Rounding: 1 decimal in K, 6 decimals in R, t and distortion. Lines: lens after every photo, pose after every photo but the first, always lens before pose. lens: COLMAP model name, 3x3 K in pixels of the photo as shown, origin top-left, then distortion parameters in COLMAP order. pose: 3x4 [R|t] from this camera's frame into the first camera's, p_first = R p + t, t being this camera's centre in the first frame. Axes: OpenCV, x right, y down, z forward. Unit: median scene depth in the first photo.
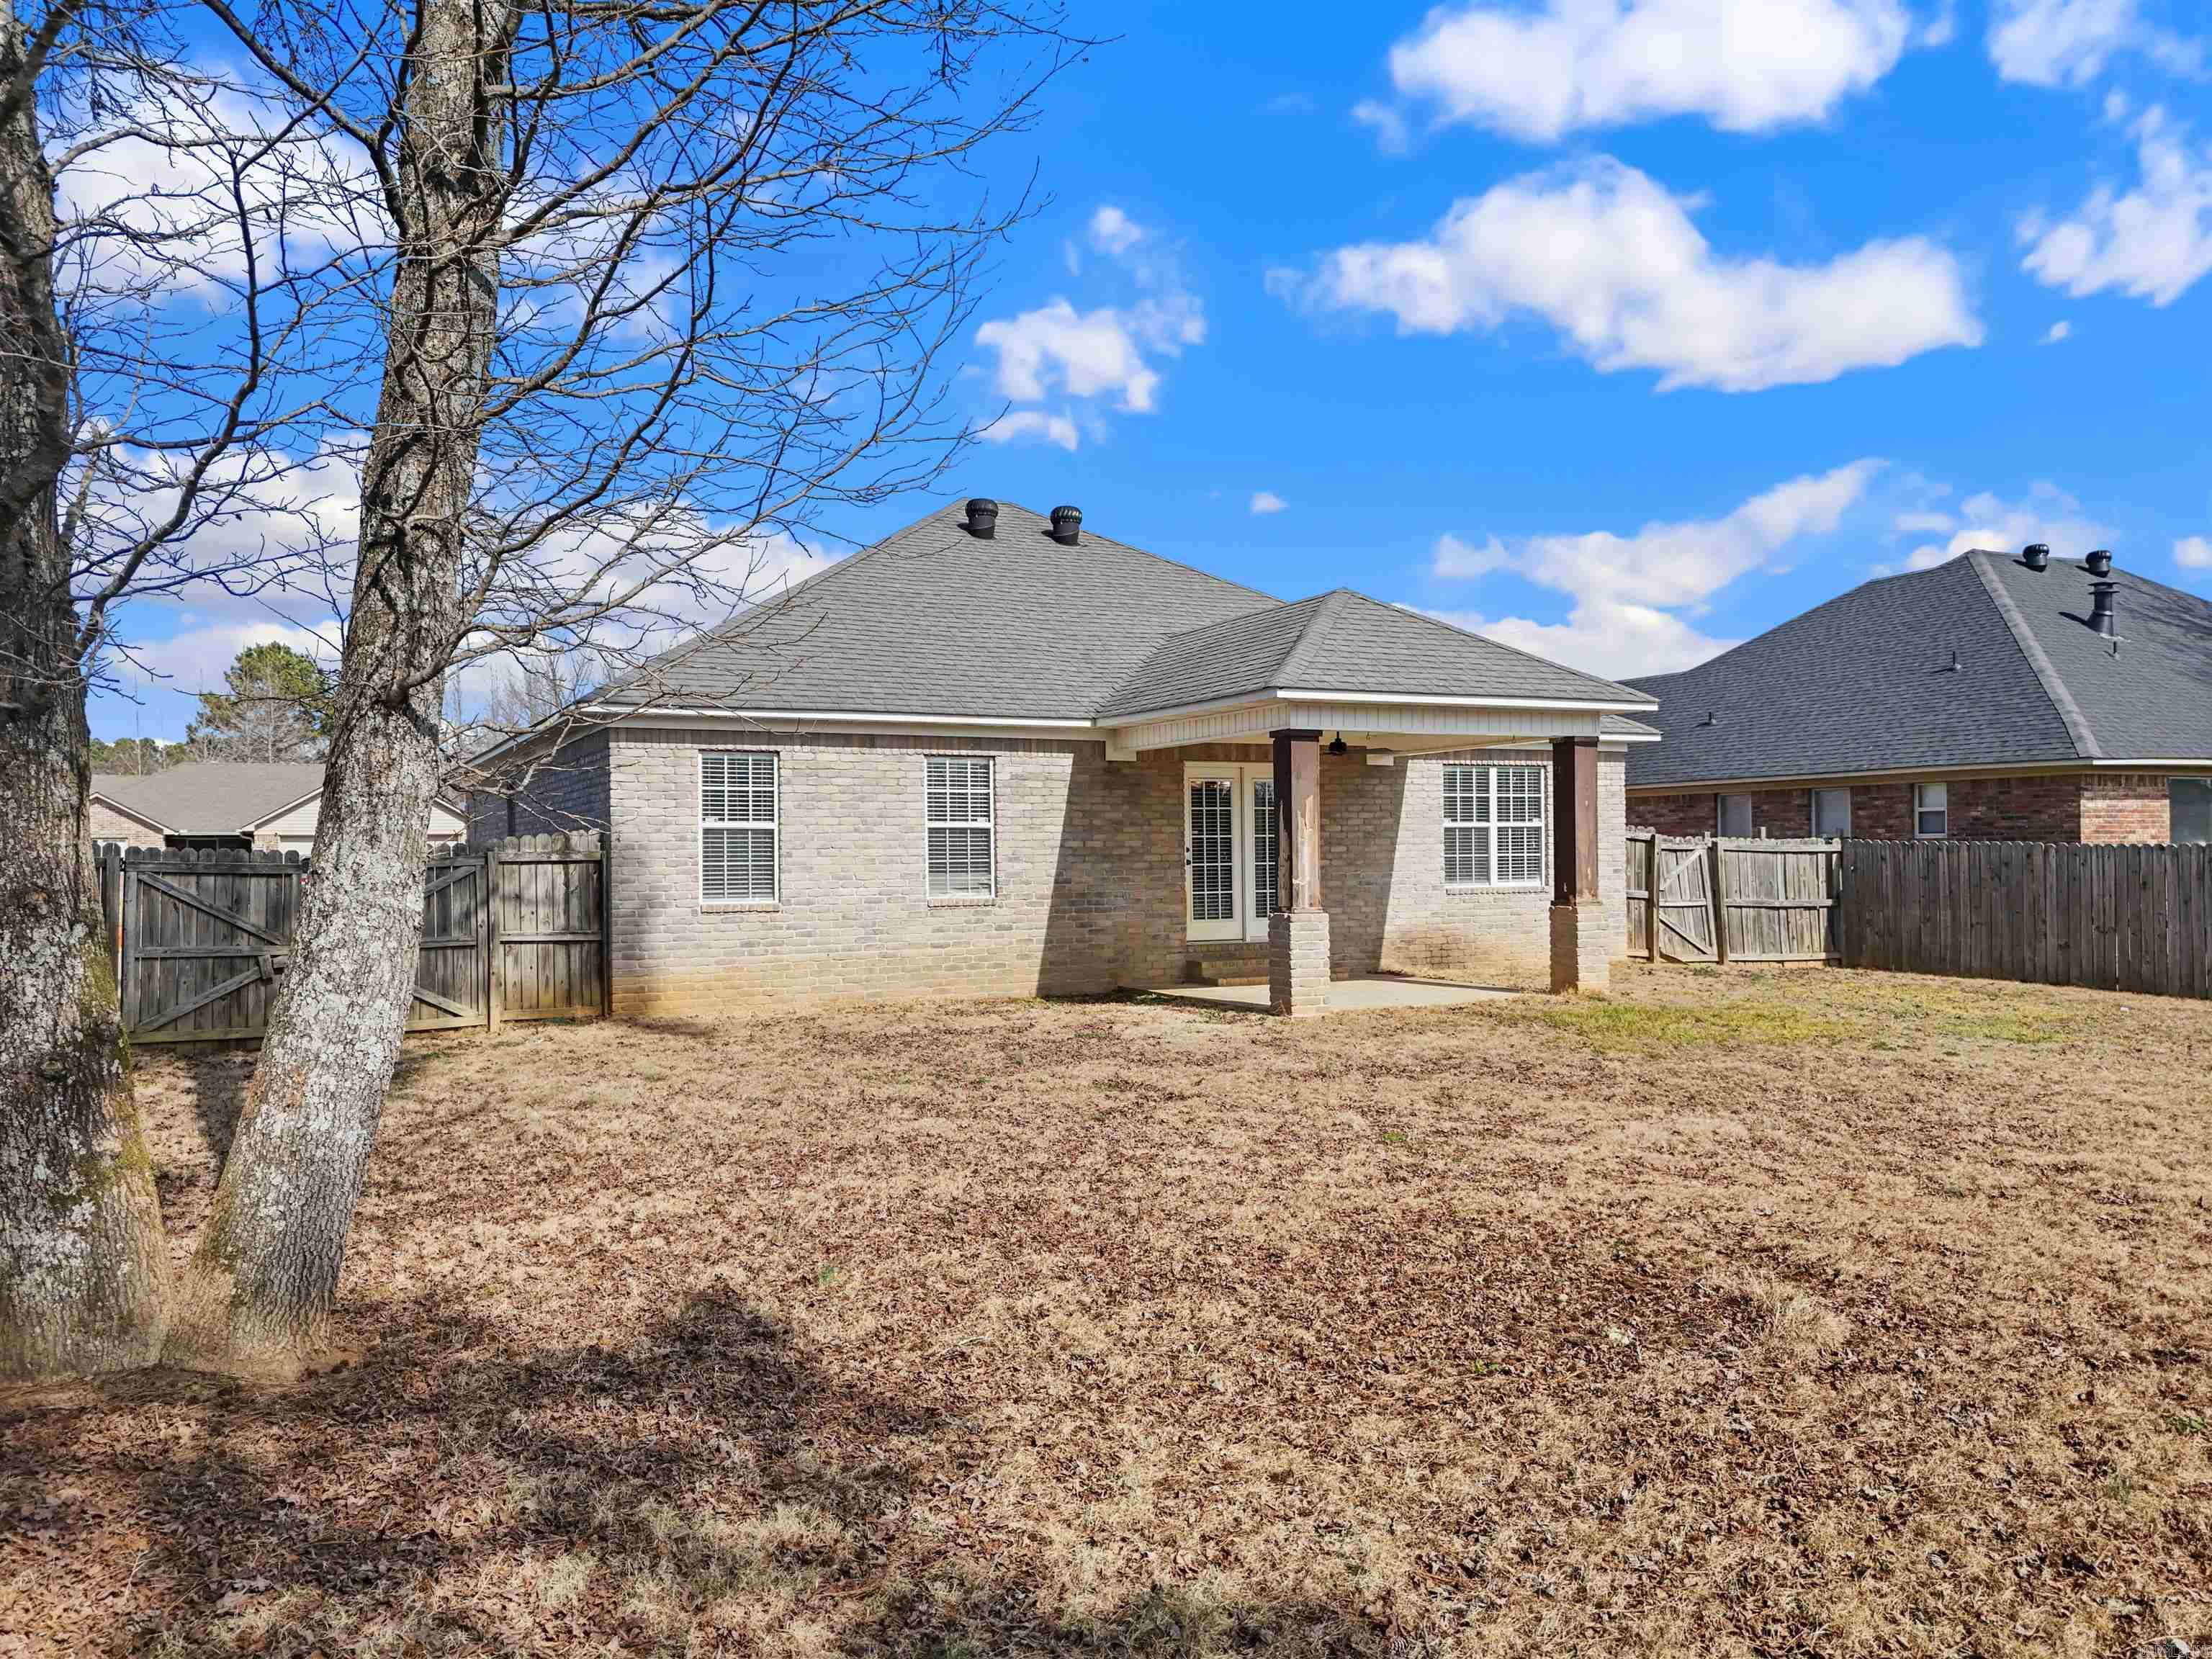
lens RADIAL K [[1625.8, 0, 1106.0], [0, 1625.8, 829.5], [0, 0, 1]] dist [0.026569, -0.000463]
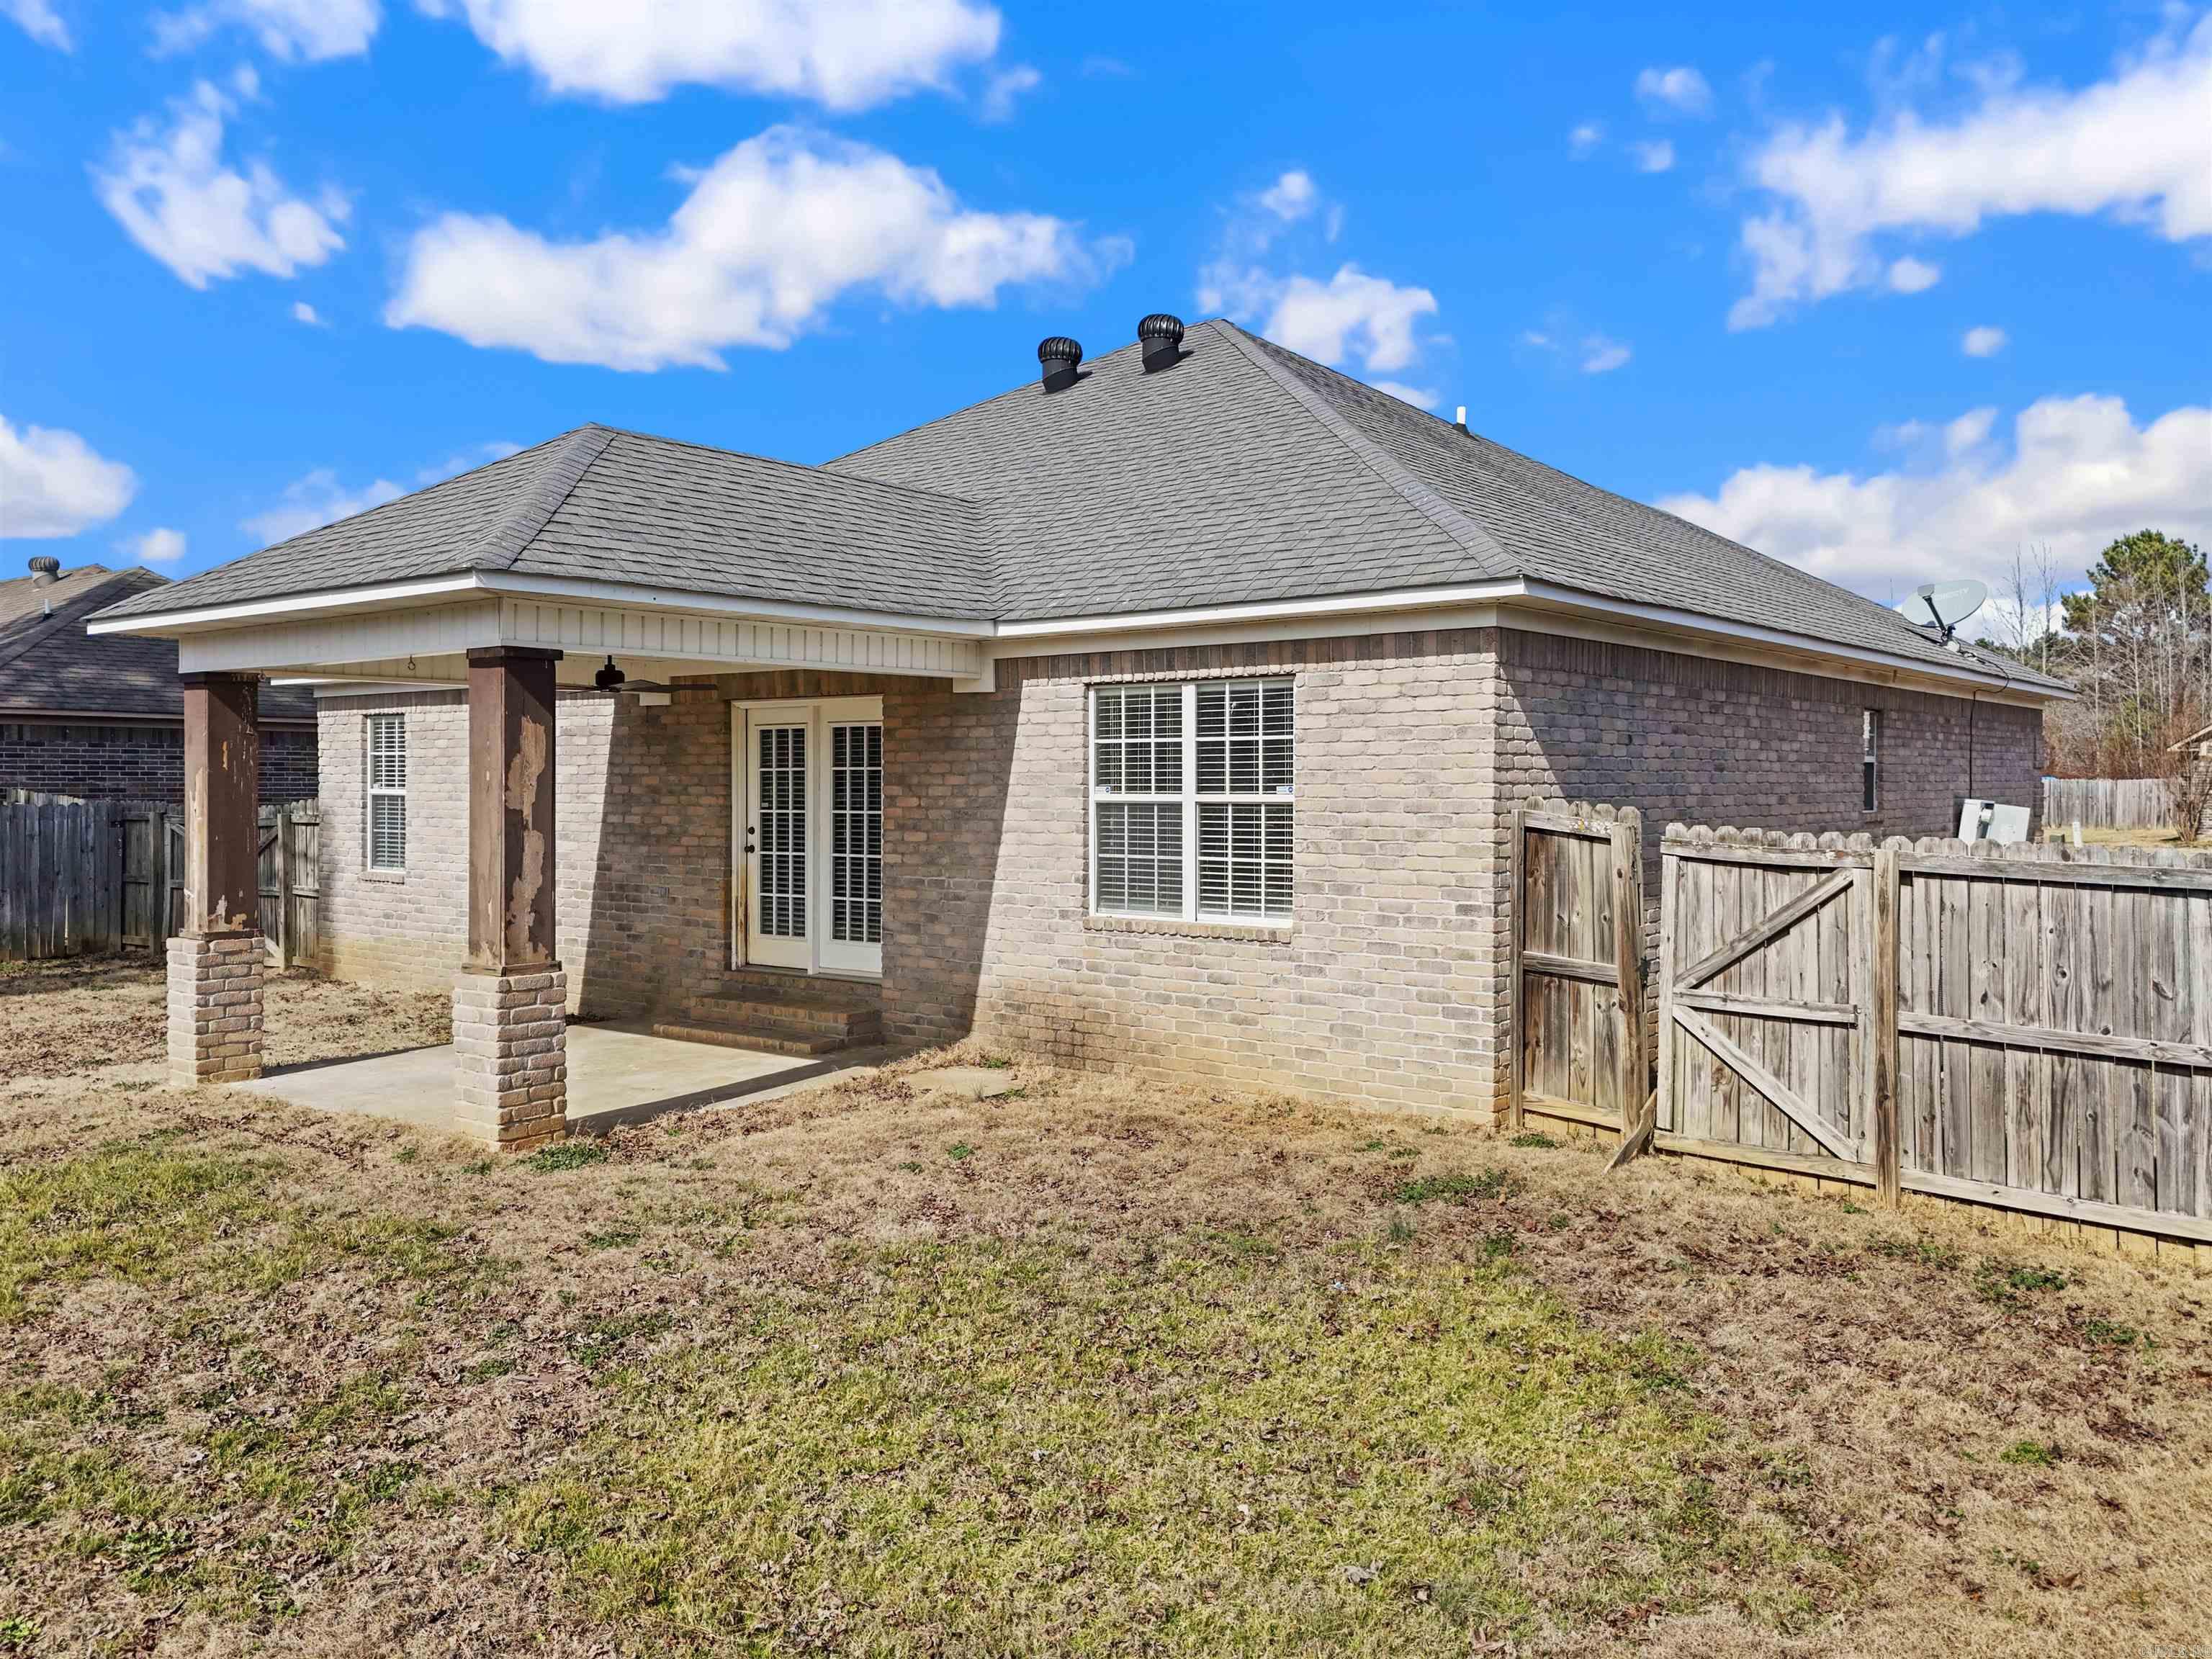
lens RADIAL K [[1639.9, 0, 1096.0], [0, 1639.9, 774.2], [0, 0, 1]] dist [0.062211, -0.049709]
pose [[0.472699, 0.008483, -0.881183, 0.680757], [0.011892, 0.999801, 0.016004, -0.019102], [0.881144, -0.018044, 0.472504, 0.749257]]
